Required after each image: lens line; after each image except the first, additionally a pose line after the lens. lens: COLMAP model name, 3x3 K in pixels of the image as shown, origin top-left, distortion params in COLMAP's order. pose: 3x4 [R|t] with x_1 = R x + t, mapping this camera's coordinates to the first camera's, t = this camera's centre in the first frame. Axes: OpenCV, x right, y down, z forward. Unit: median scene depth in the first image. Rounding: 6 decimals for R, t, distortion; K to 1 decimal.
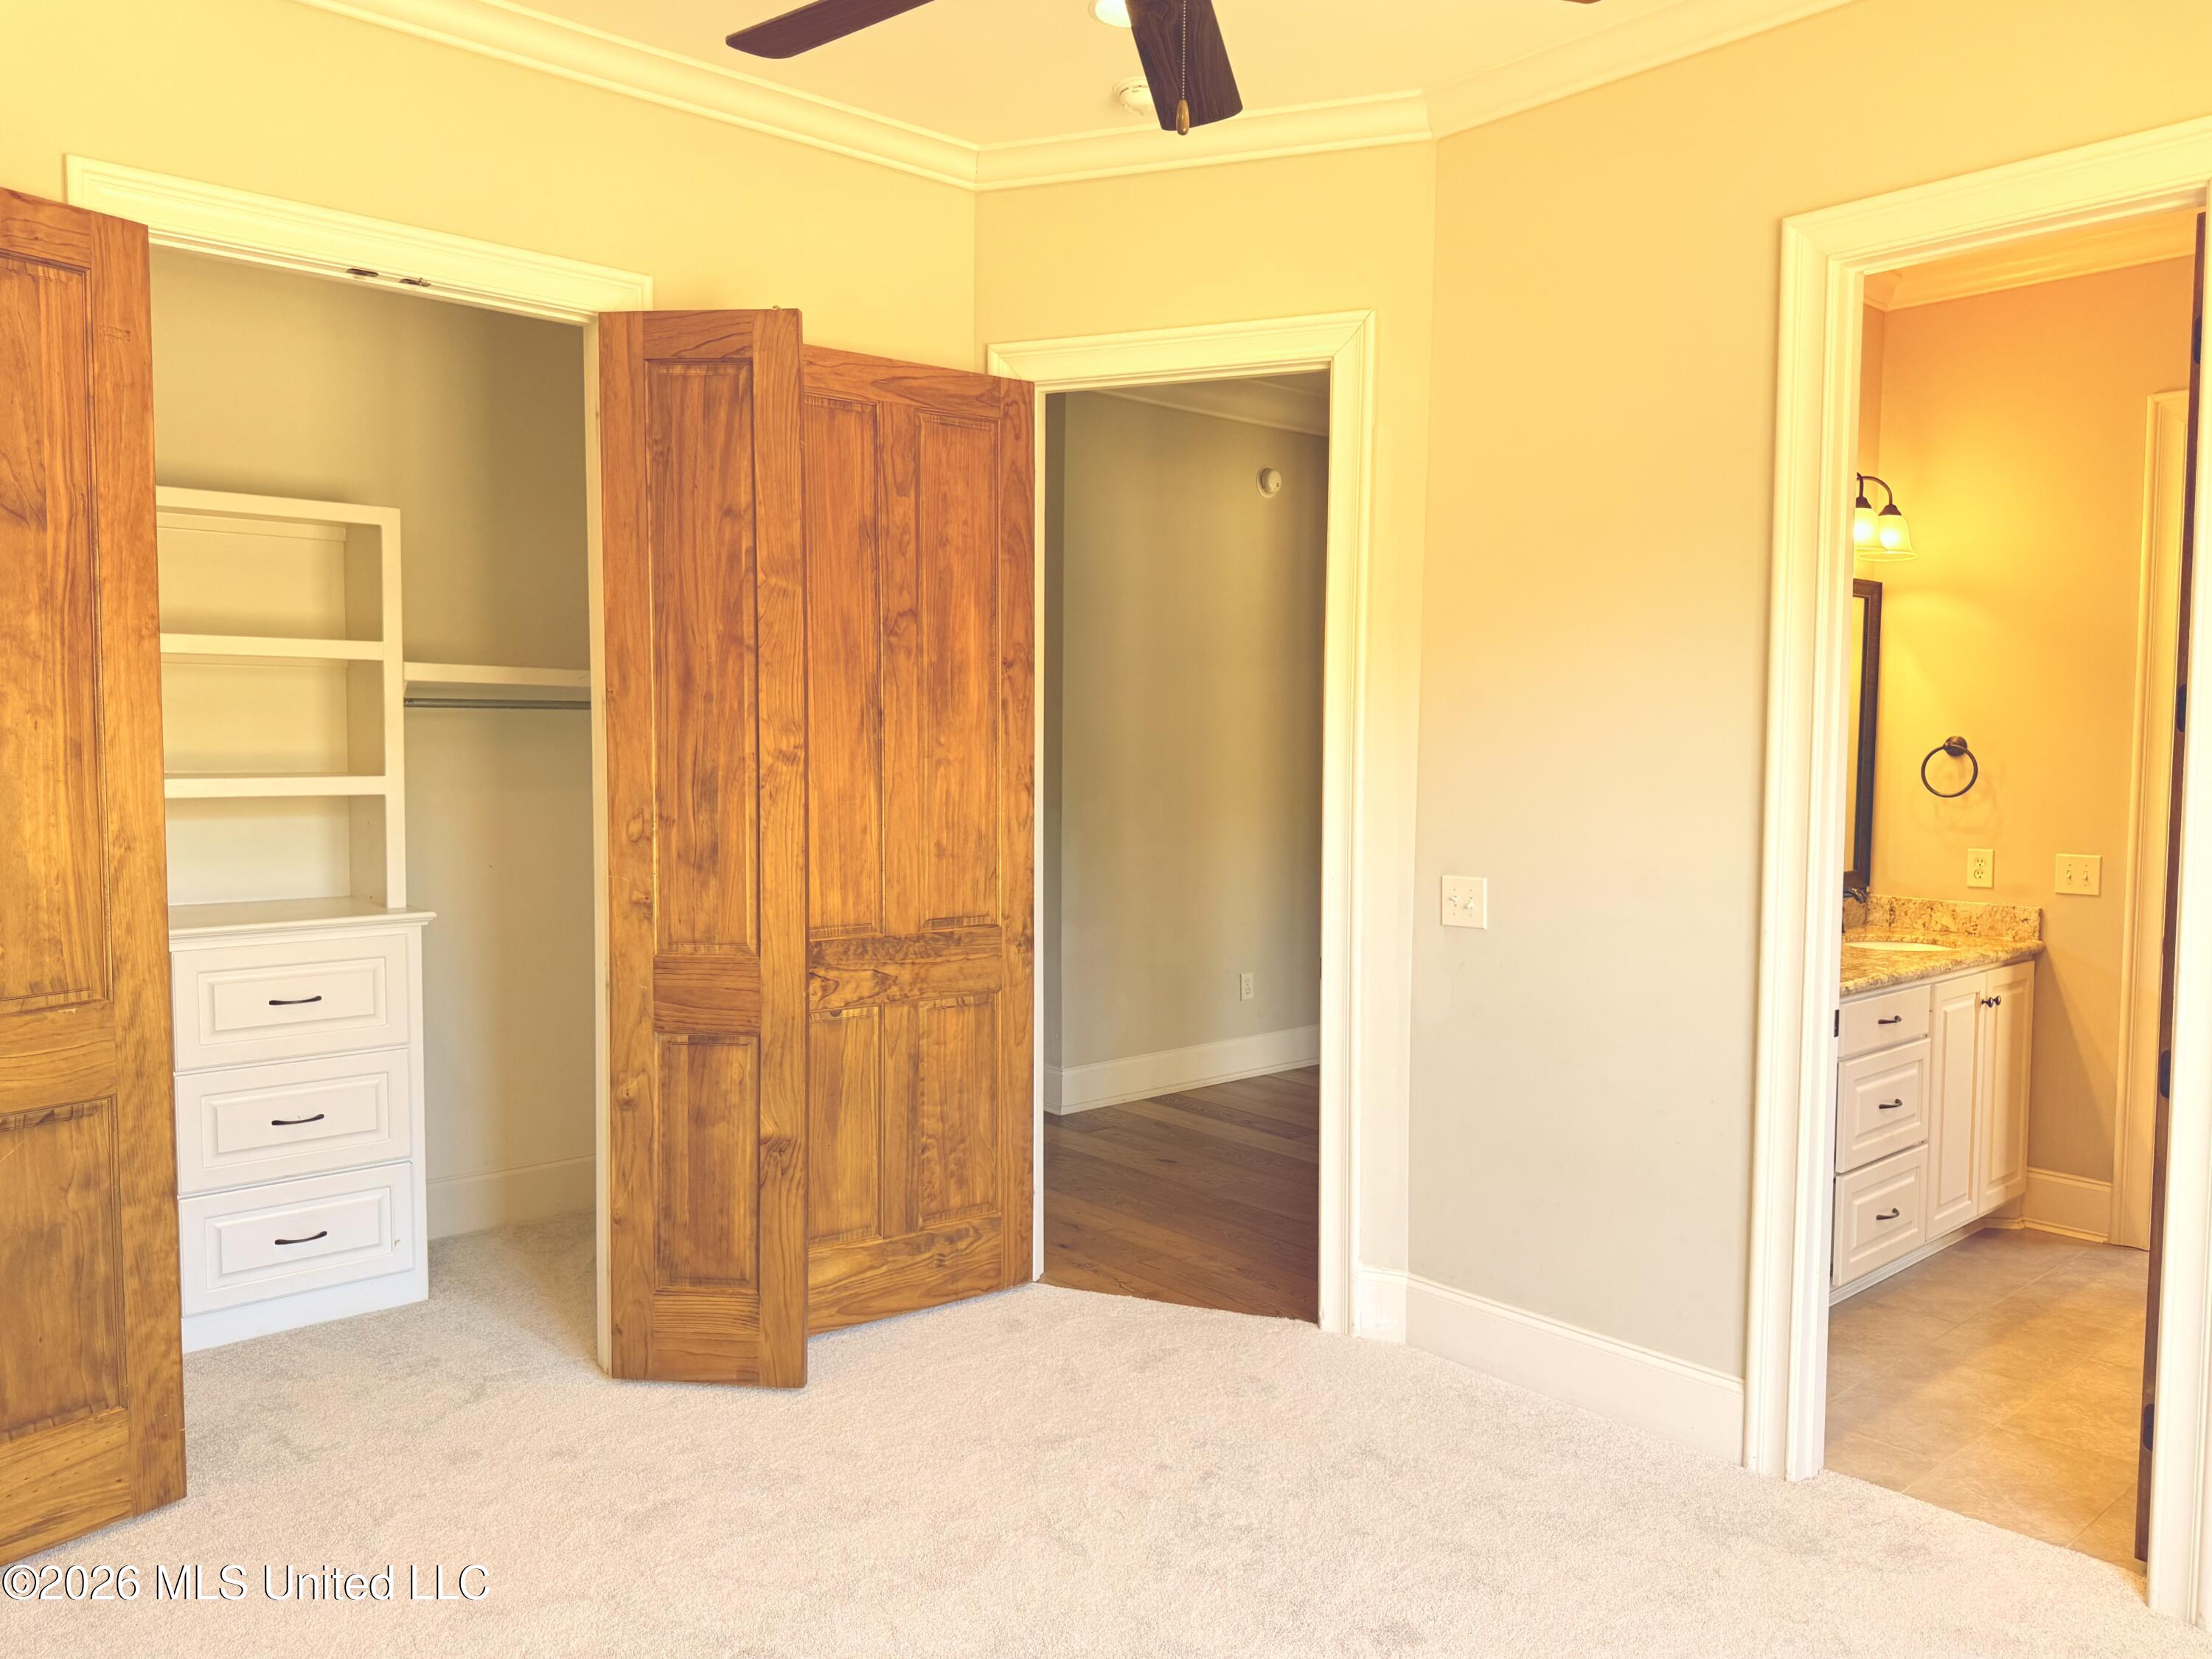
lens RADIAL K [[1650.0, 0, 1110.7], [0, 1650.0, 859.6], [0, 0, 1]] dist [0.001217, 0.006638]
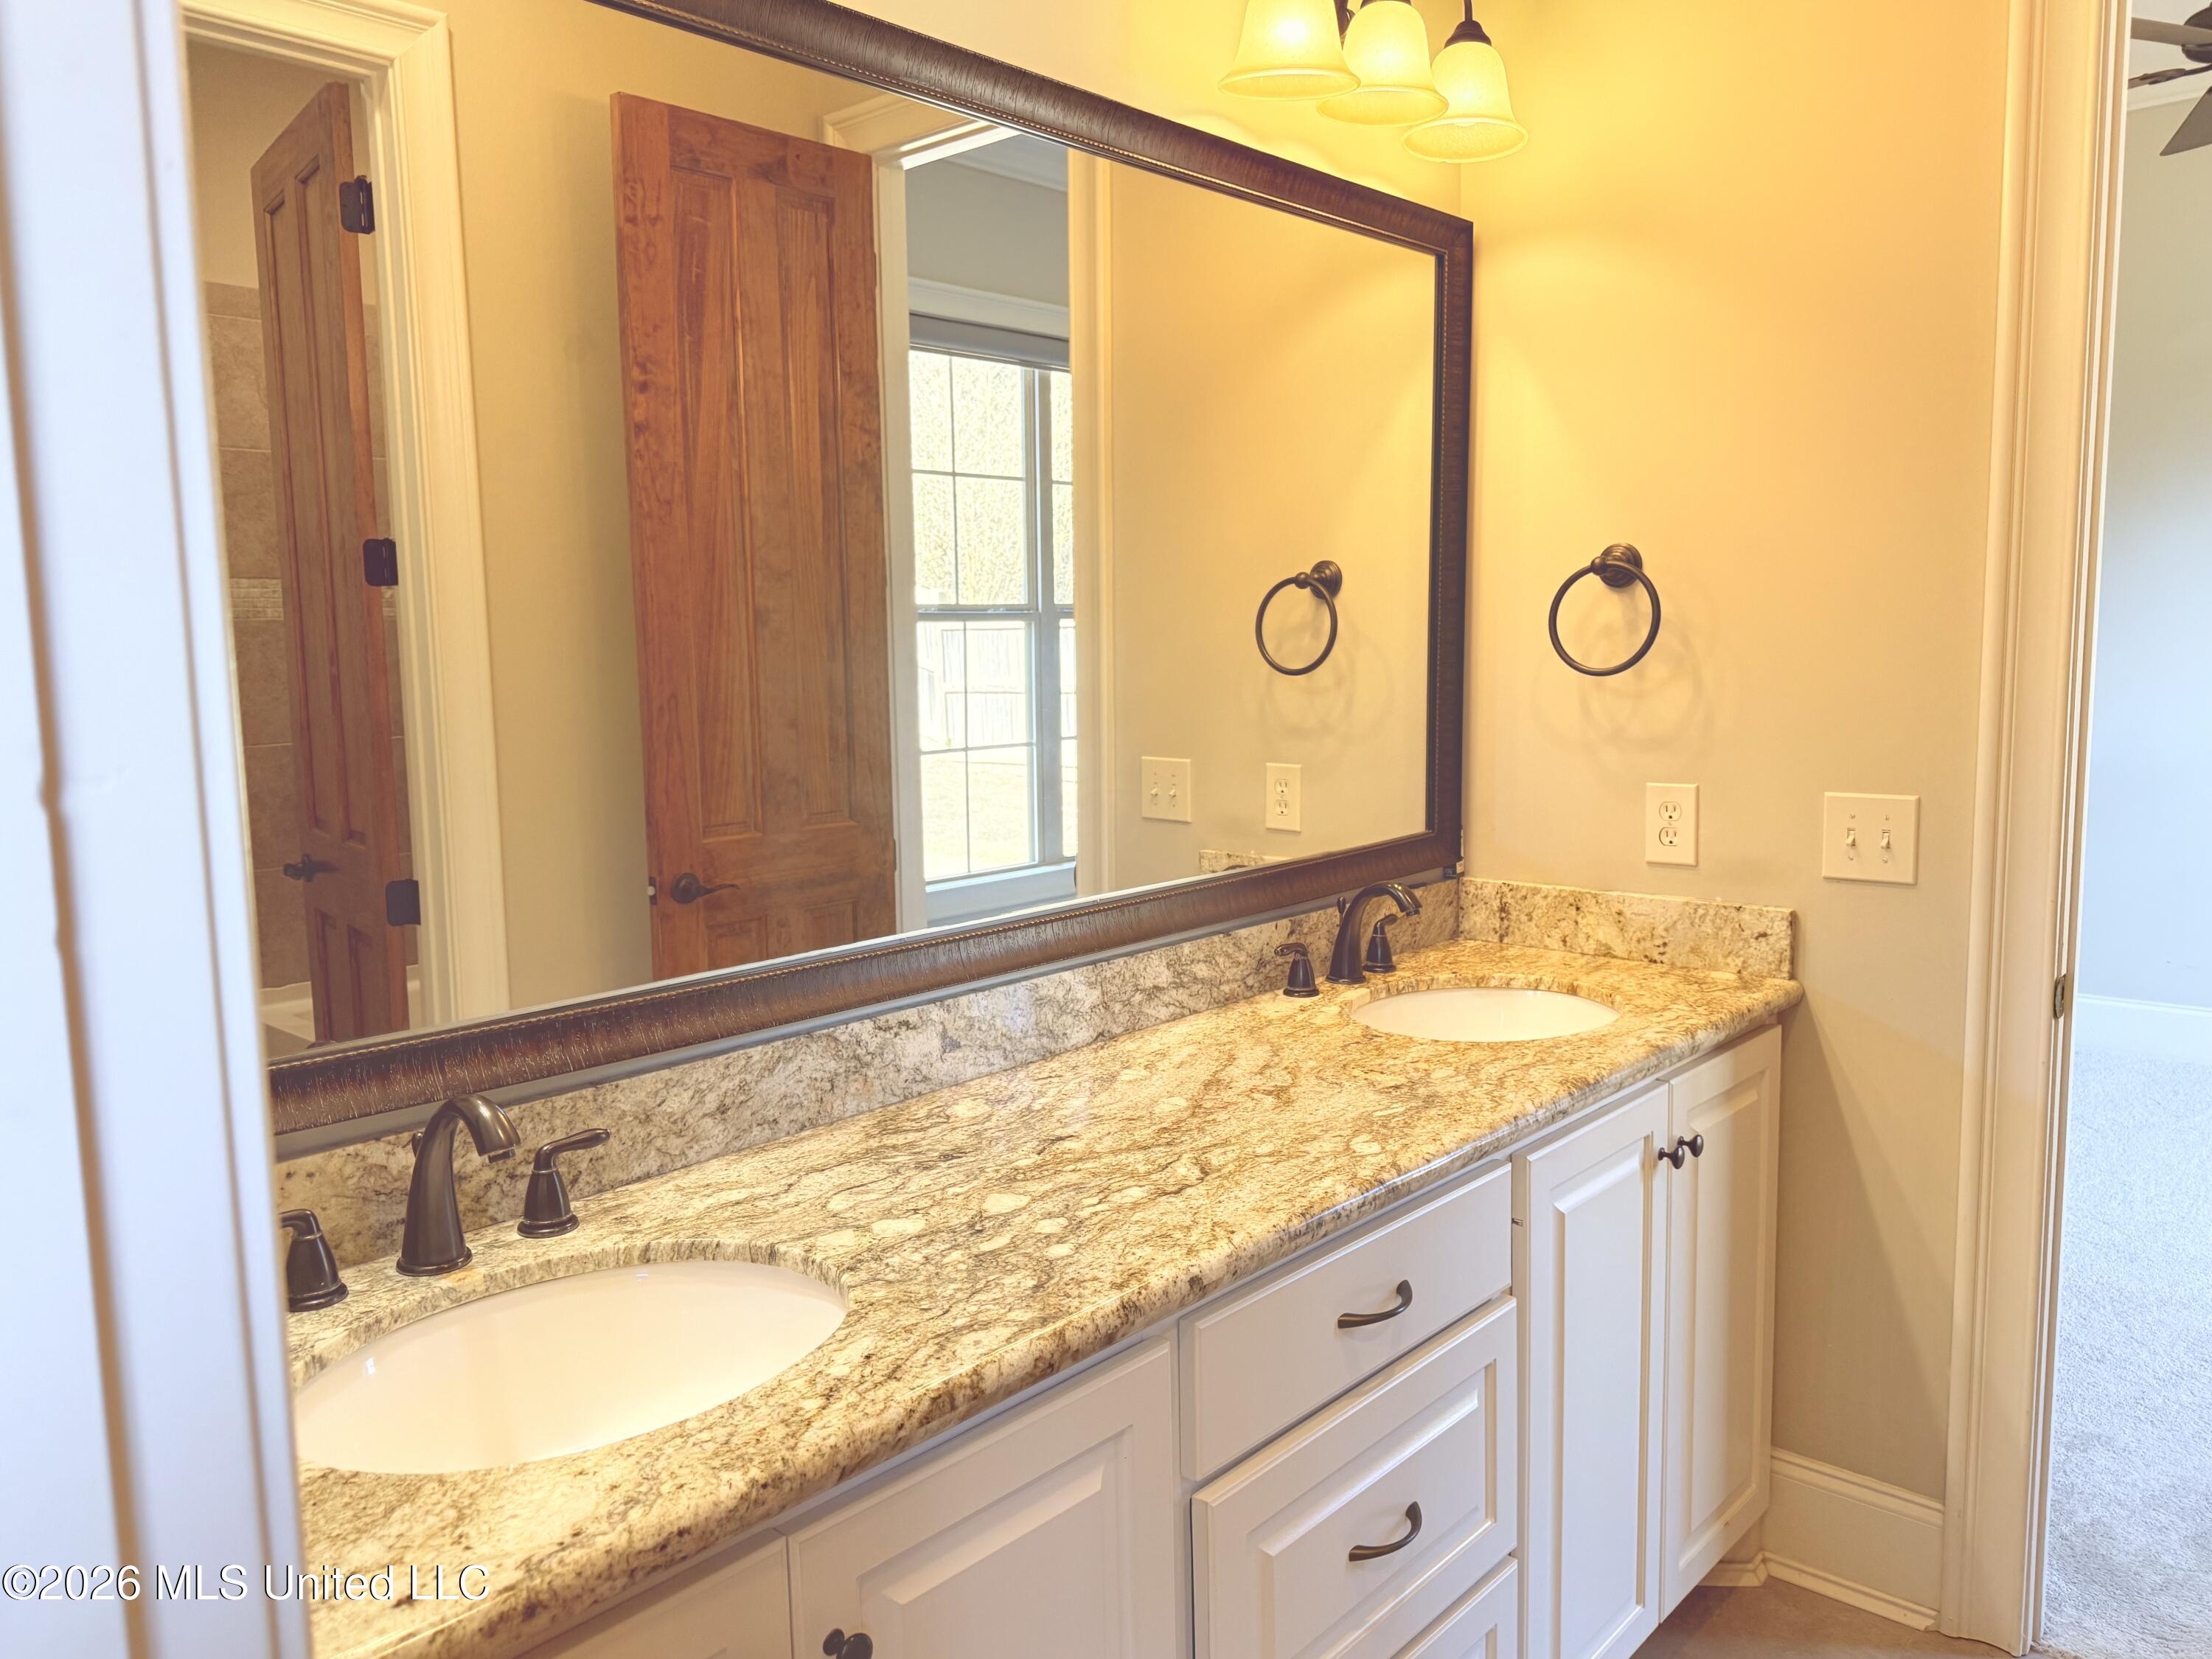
lens RADIAL K [[1606.4, 0, 1099.4], [0, 1606.4, 816.0], [0, 0, 1]] dist [0.006941, -0.006091]
pose [[0.995255, -0.024241, 0.094233, 0.333540], [0.021200, 0.999226, 0.033137, -0.016130], [-0.094963, -0.030982, 0.994999, 0.581086]]
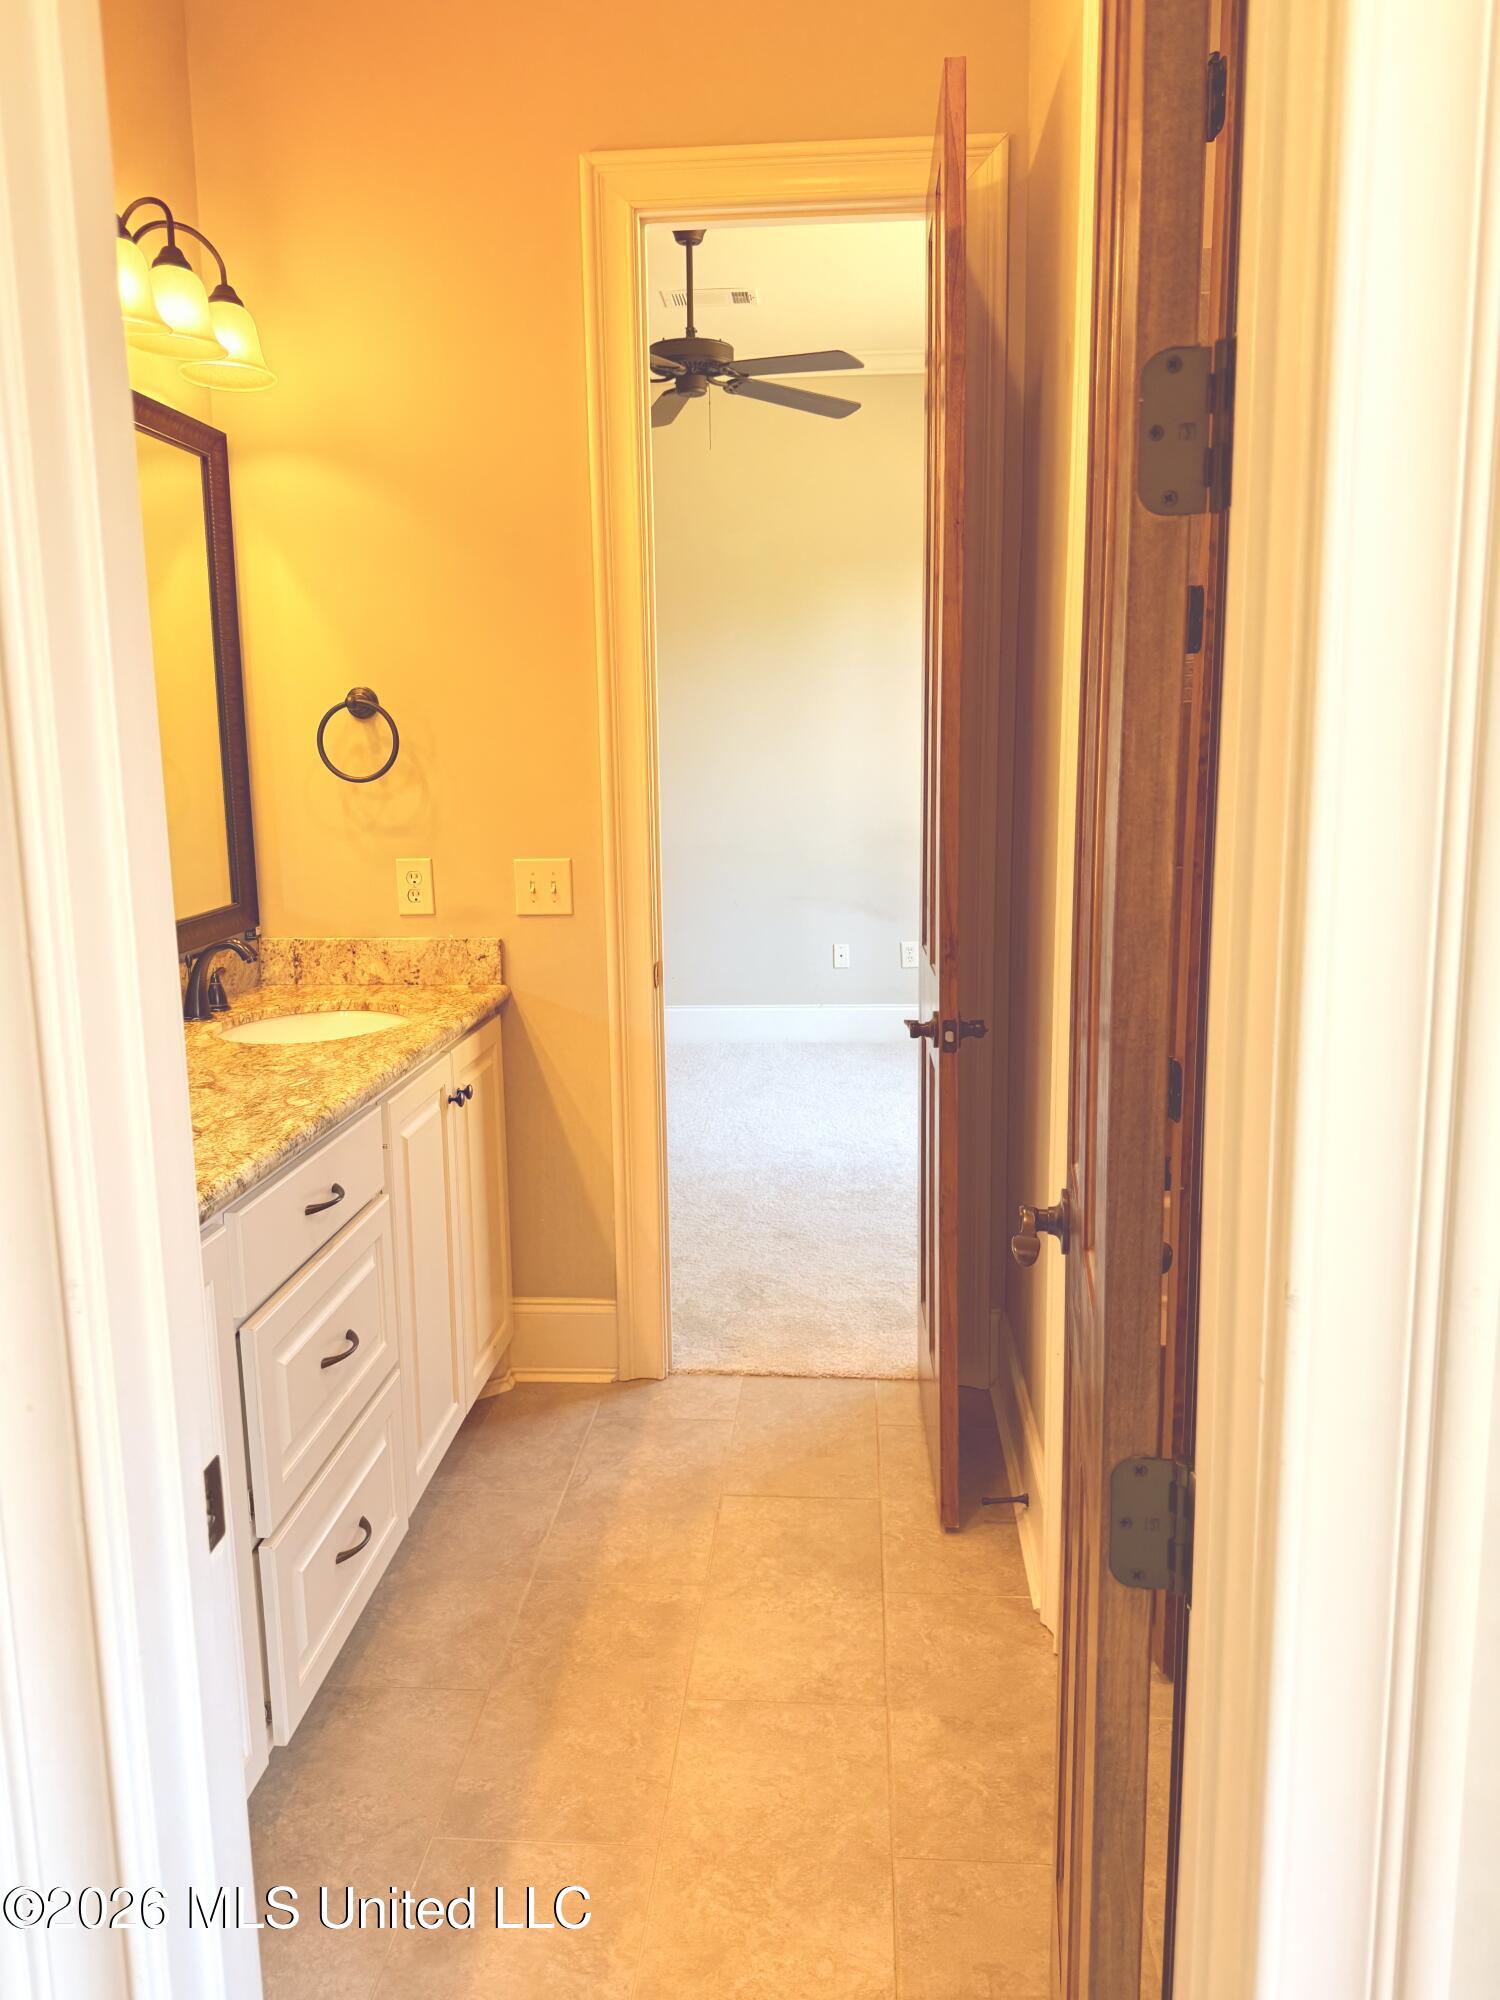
lens RADIAL K [[1443.3, 0, 748.3], [0, 1443.3, 991.4], [0, 0, 1]] dist [0.081482, -0.153420]
pose [[0.725622, -0.127446, 0.676188, 0.228131], [0.067056, 0.991118, 0.114845, -0.011547], [-0.684819, -0.037992, 0.727722, 0.492572]]
